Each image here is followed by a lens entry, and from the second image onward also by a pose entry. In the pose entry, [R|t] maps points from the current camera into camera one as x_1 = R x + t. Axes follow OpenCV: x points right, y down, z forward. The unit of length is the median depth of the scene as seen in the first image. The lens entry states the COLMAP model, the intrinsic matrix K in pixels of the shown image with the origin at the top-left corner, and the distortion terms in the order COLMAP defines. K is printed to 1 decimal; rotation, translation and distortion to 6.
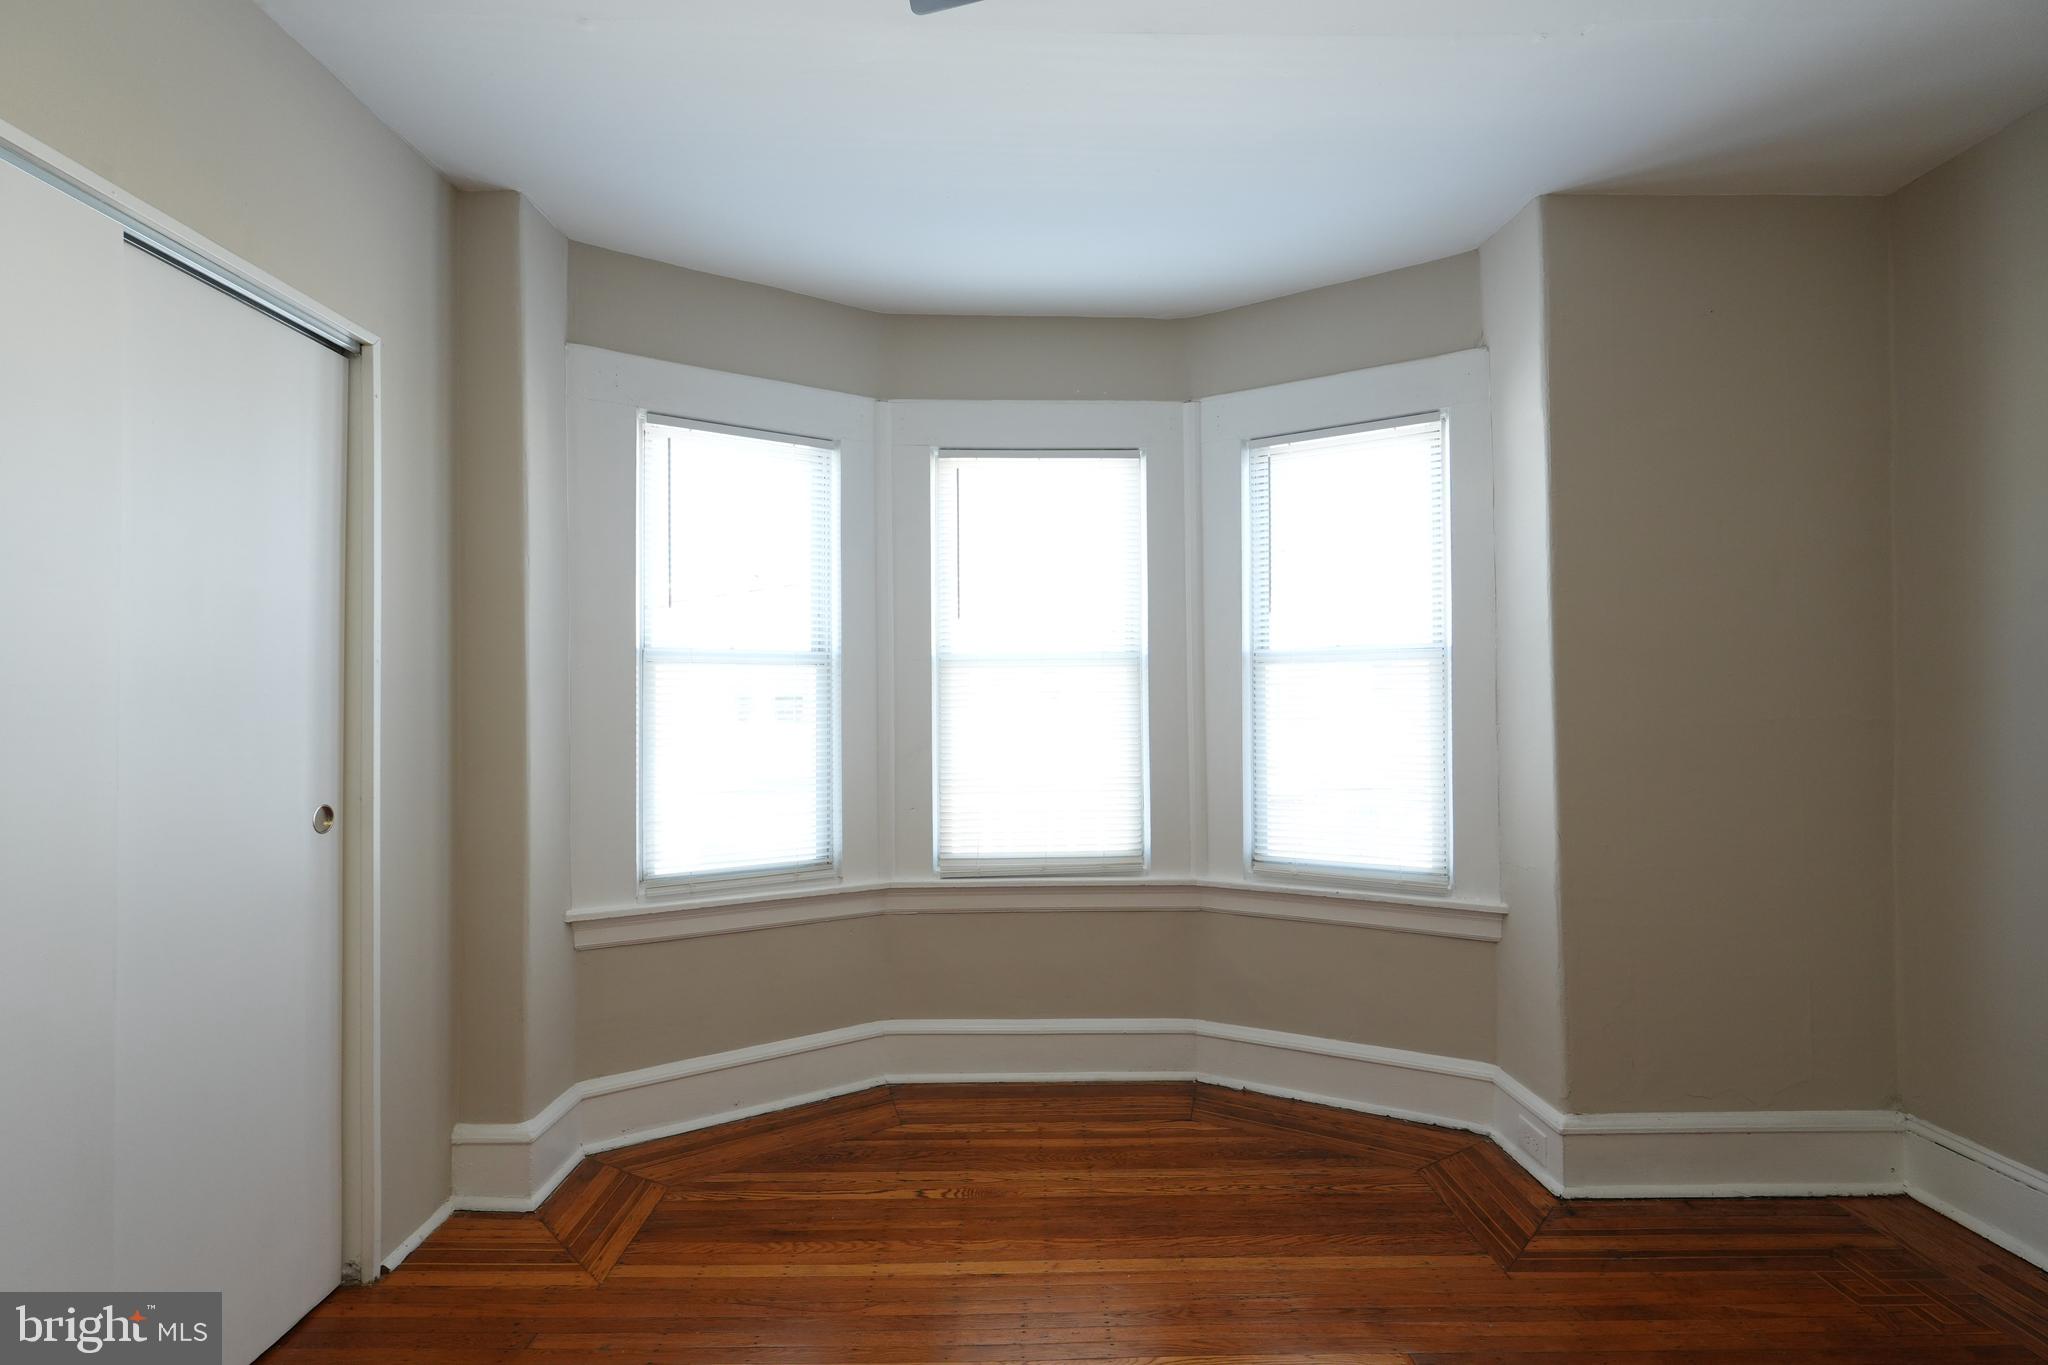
lens RADIAL K [[933.4, 0, 1024.0], [0, 933.4, 682.5], [0, 0, 1]] dist [-0.001567, -0.000236]
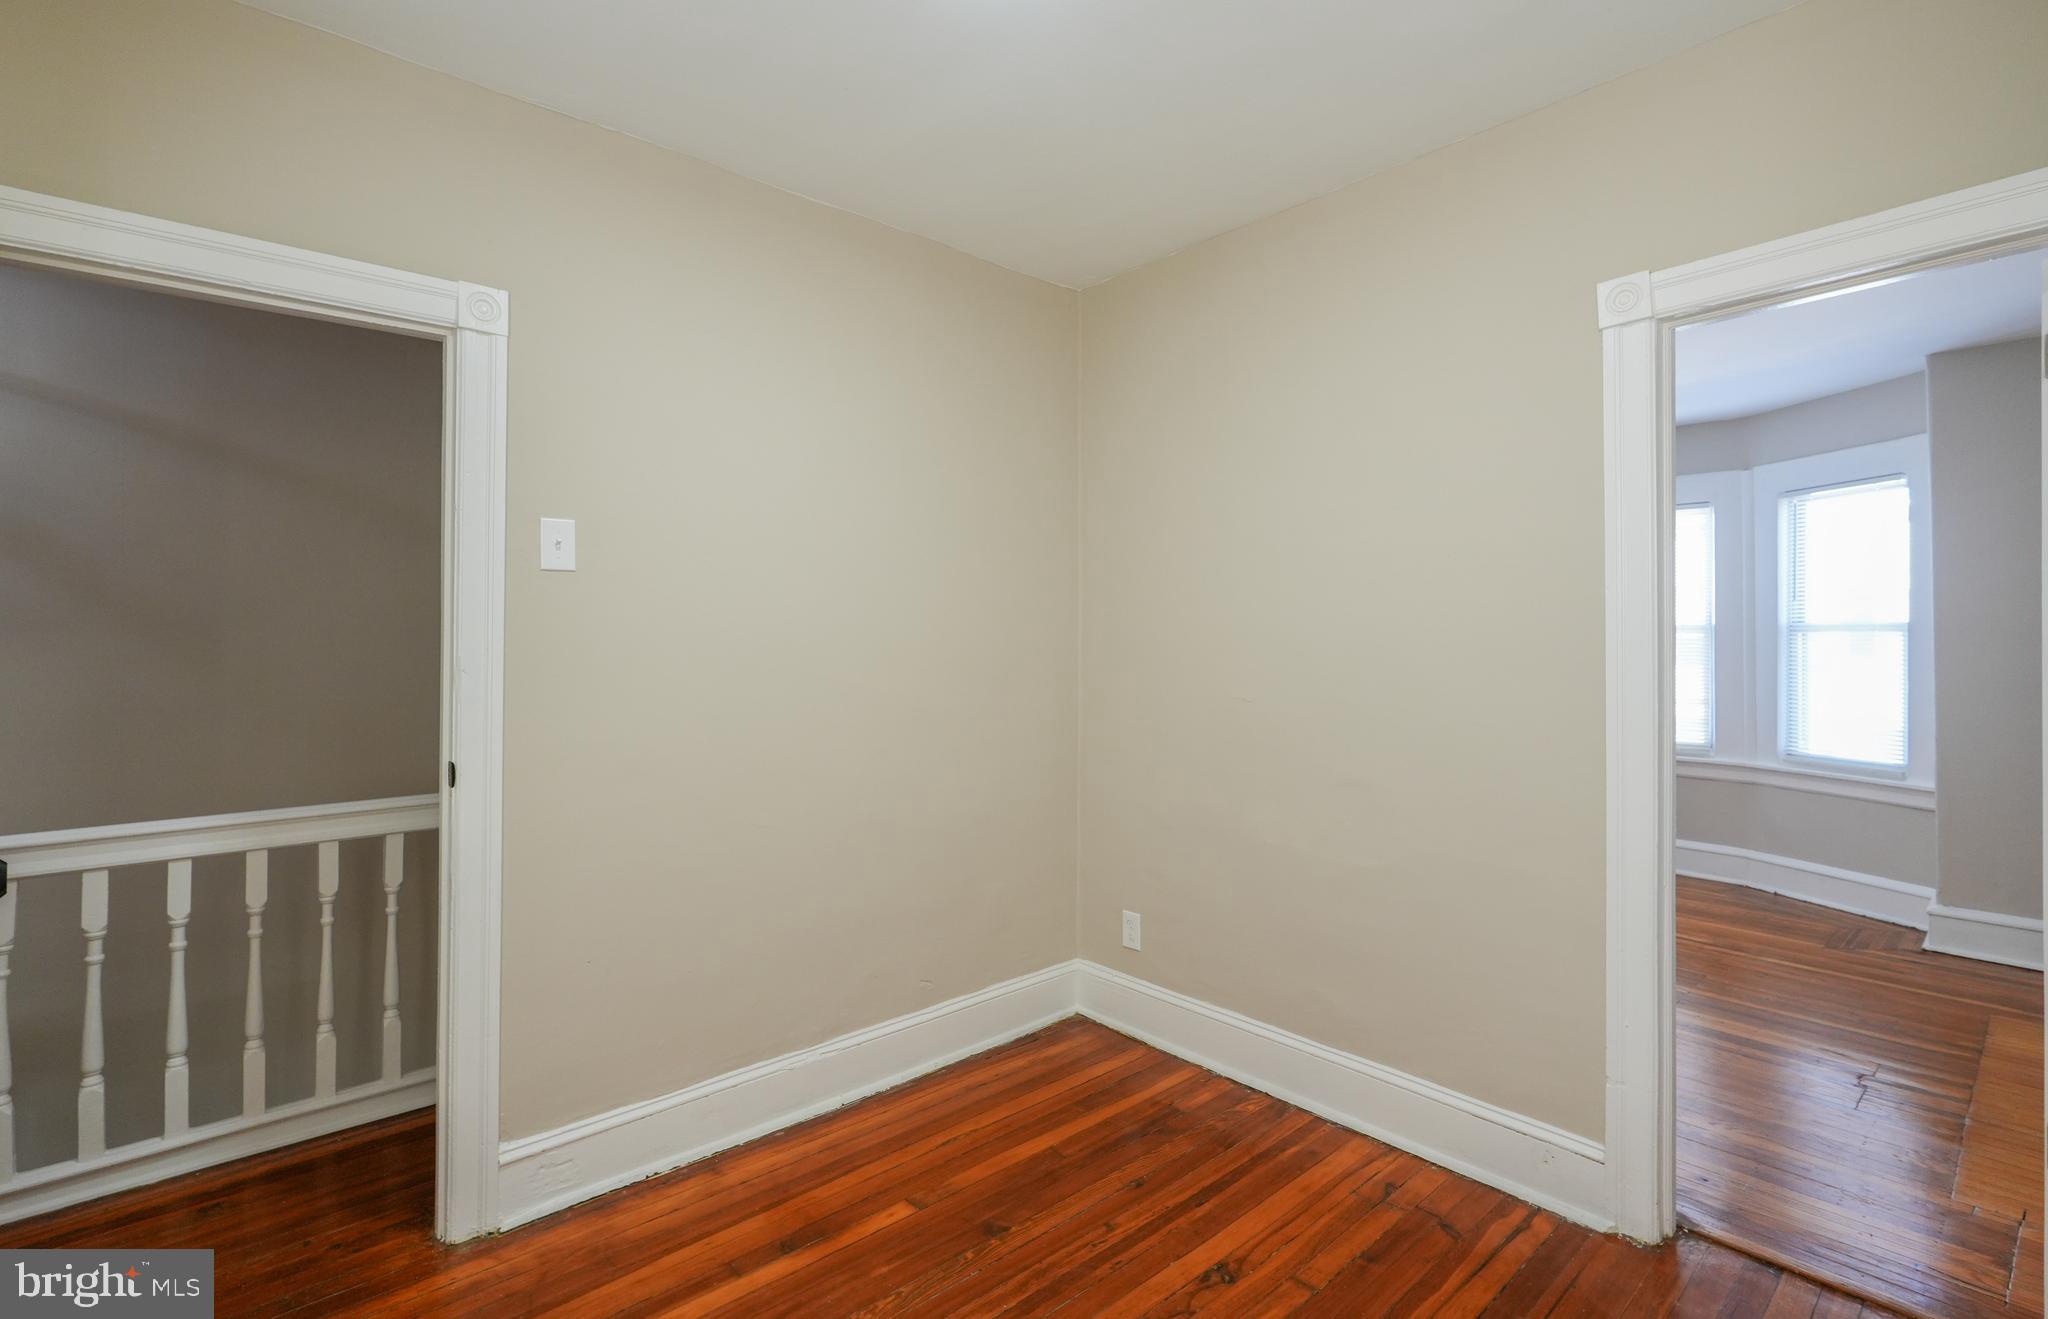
lens RADIAL K [[947.1, 0, 1022.9], [0, 947.1, 640.1], [0, 0, 1]] dist [0.012826, 0.000104]
pose [[0.649708, 0.006242, -0.760159, 0.744574], [0.008720, 0.999839, 0.015663, -0.050358], [0.760134, -0.016805, 0.649549, -1.241678]]
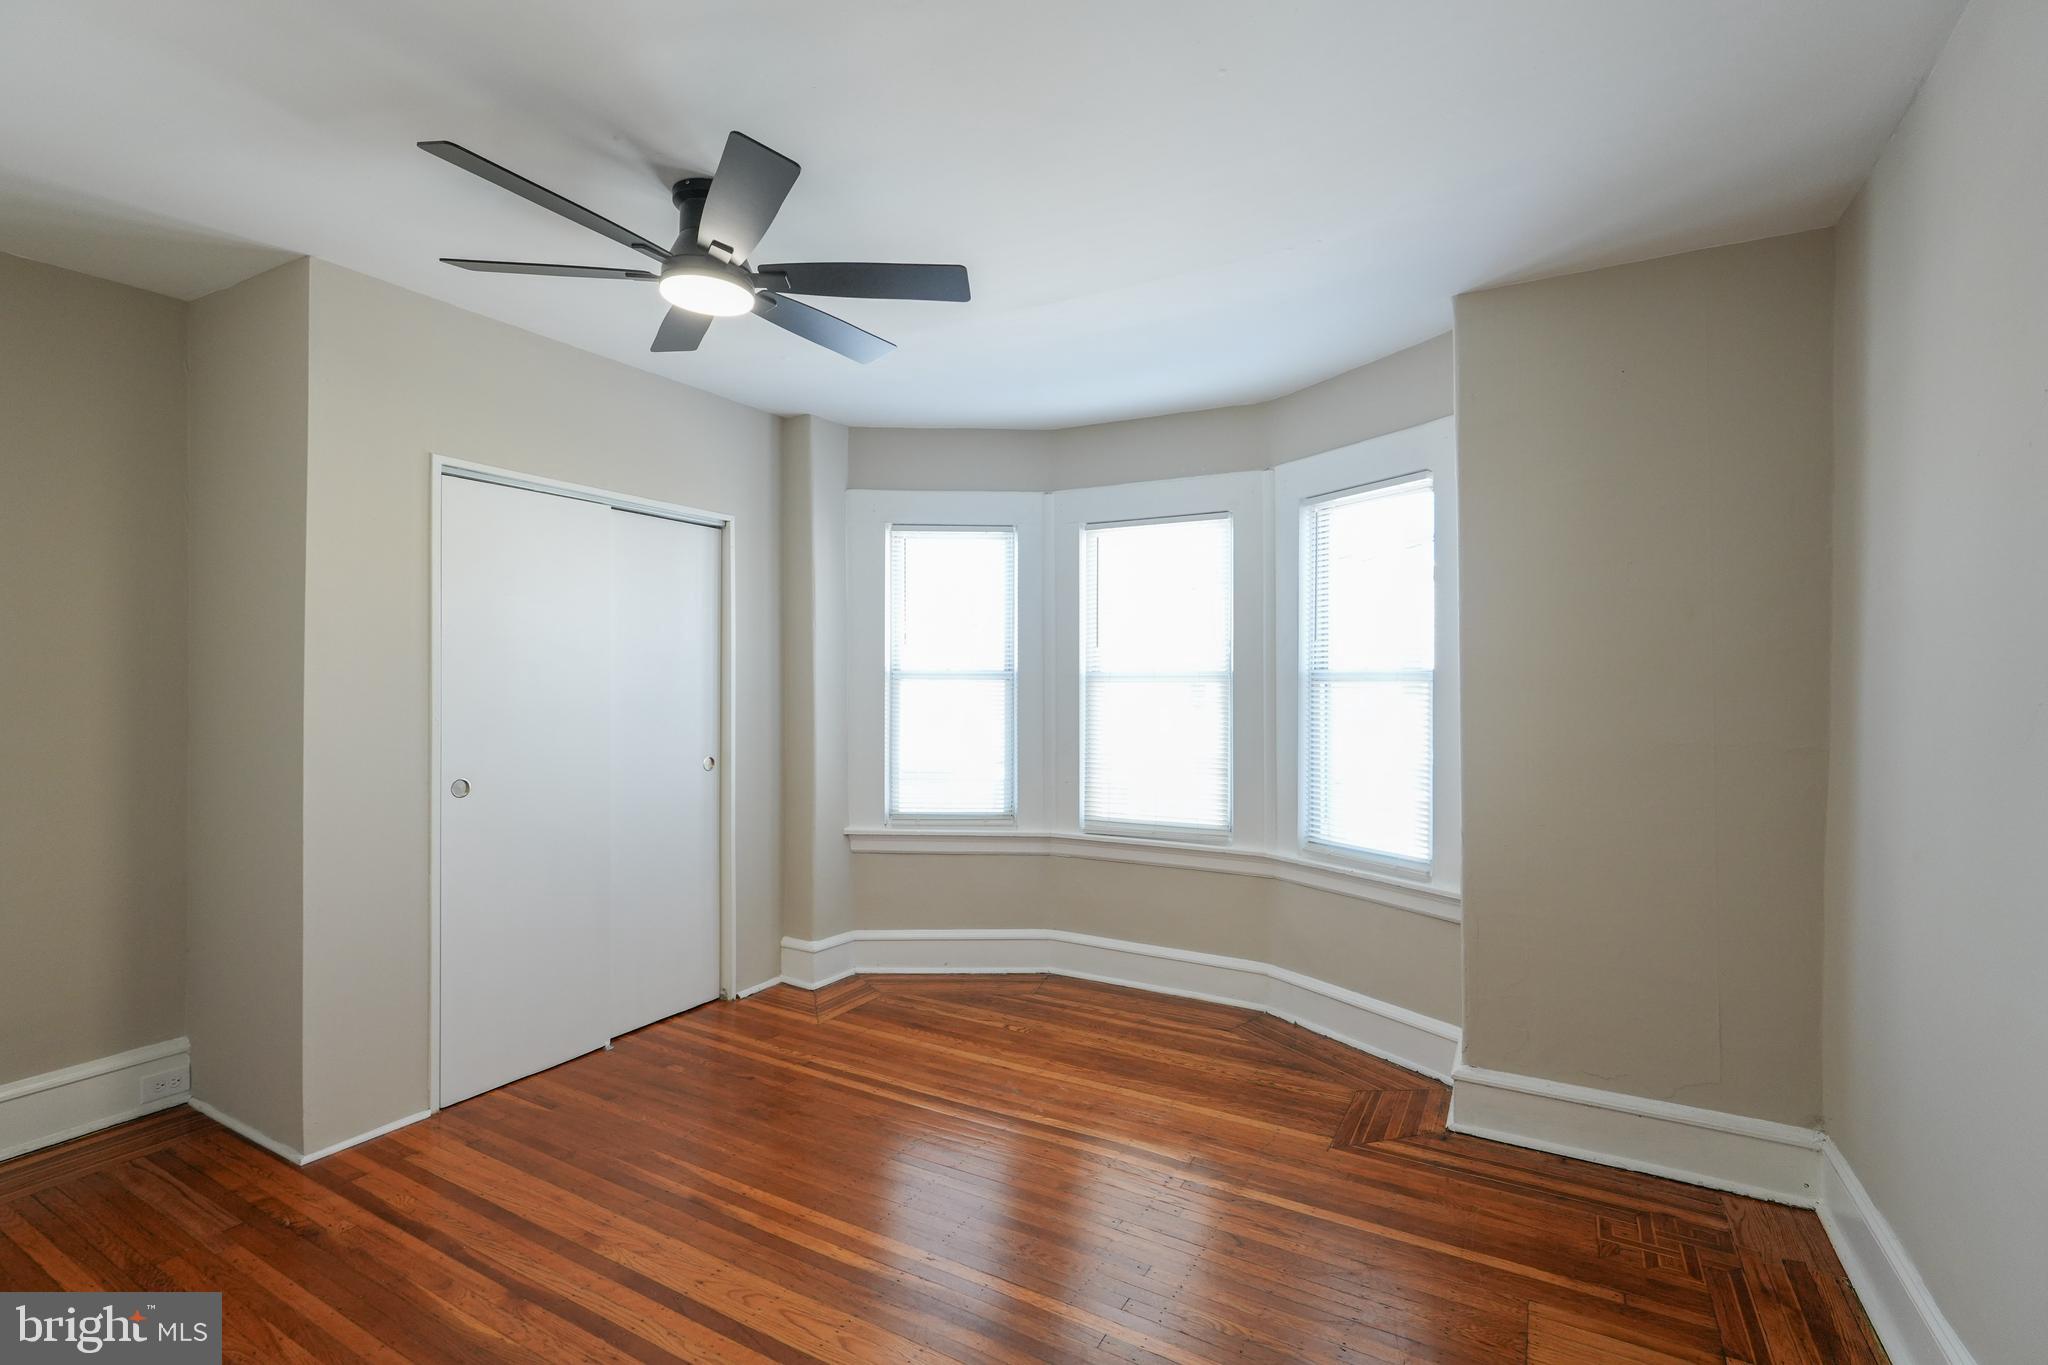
lens RADIAL K [[933.4, 0, 1024.0], [0, 933.4, 682.5], [0, 0, 1]] dist [-0.001567, -0.000236]
pose [[0.862510, 0.008561, -0.505967, 0.631579], [0.000515, 0.999842, 0.017796, -0.047455], [0.506039, -0.015610, 0.862369, -0.287818]]
